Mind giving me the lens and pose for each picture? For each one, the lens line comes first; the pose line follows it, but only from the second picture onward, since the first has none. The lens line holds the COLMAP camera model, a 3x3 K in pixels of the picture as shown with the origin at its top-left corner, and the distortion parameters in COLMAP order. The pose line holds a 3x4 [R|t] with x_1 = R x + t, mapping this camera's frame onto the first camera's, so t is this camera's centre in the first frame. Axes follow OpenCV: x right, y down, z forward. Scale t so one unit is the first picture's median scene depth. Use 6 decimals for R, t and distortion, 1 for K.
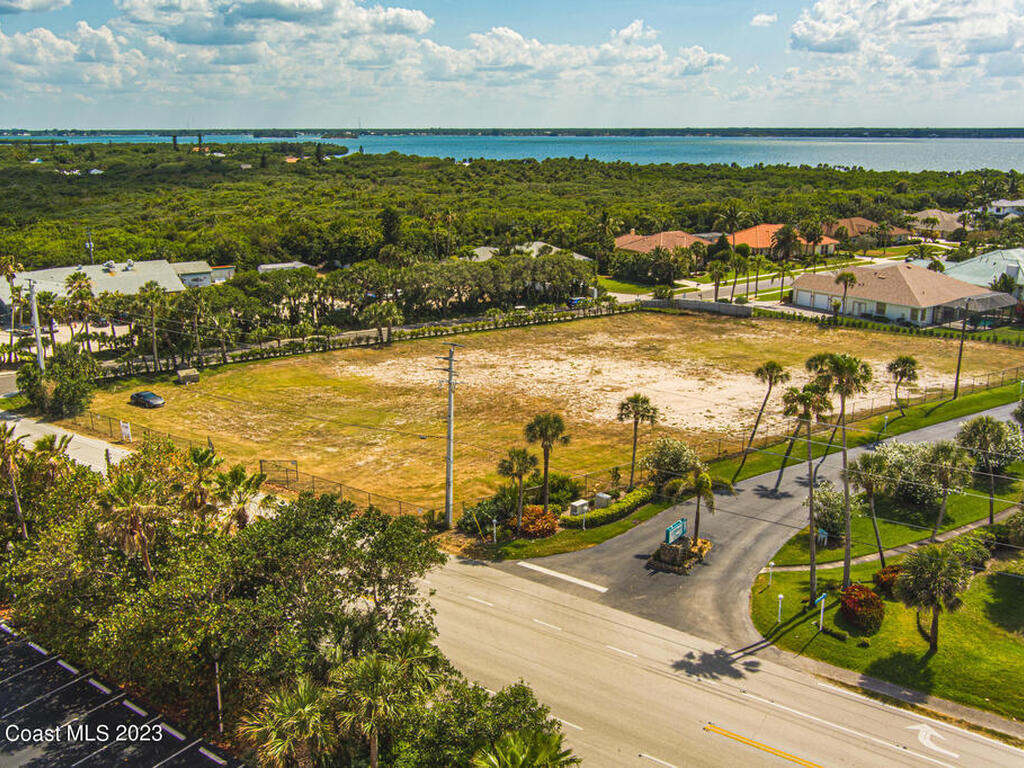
lens RADIAL K [[934.6, 0, 512.1], [0, 934.6, 384.2], [0, 0, 1]] dist [0.007571, 0.000000]
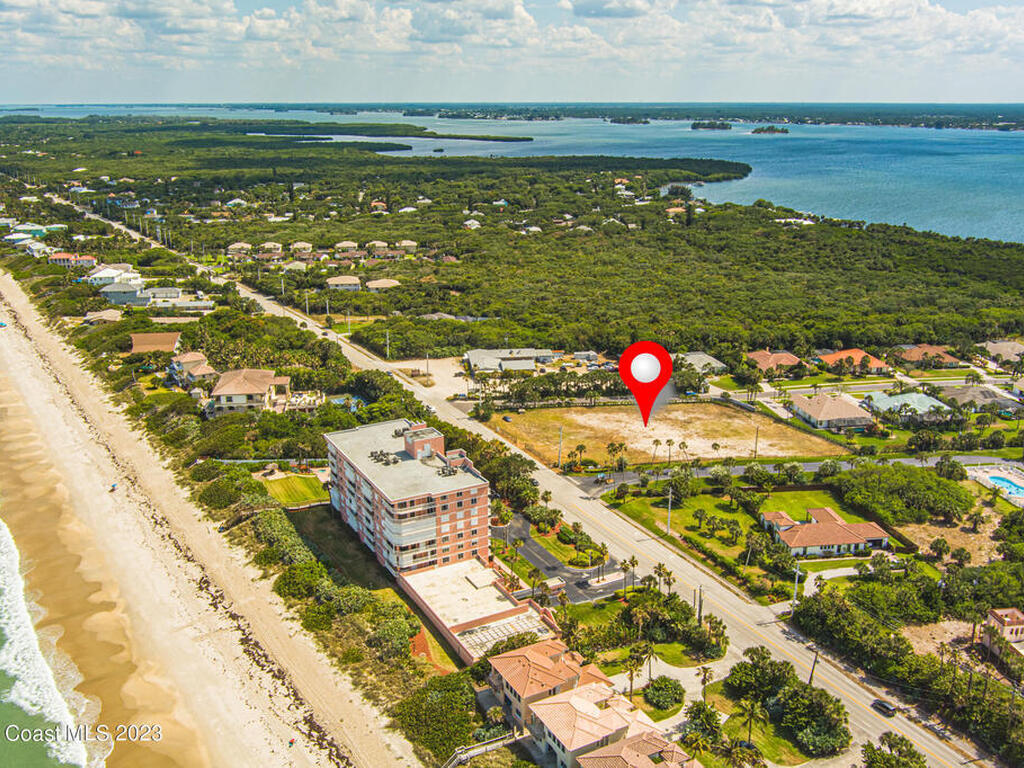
lens RADIAL K [[934.6, 0, 512.0], [0, 934.6, 384.1], [0, 0, 1]] dist [0.007571, 0.000000]
pose [[0.897083, 0.131067, -0.421975, 0.980046], [-0.118006, 0.991373, 0.057054, -0.288988], [0.425812, -0.001387, 0.904810, -1.937271]]
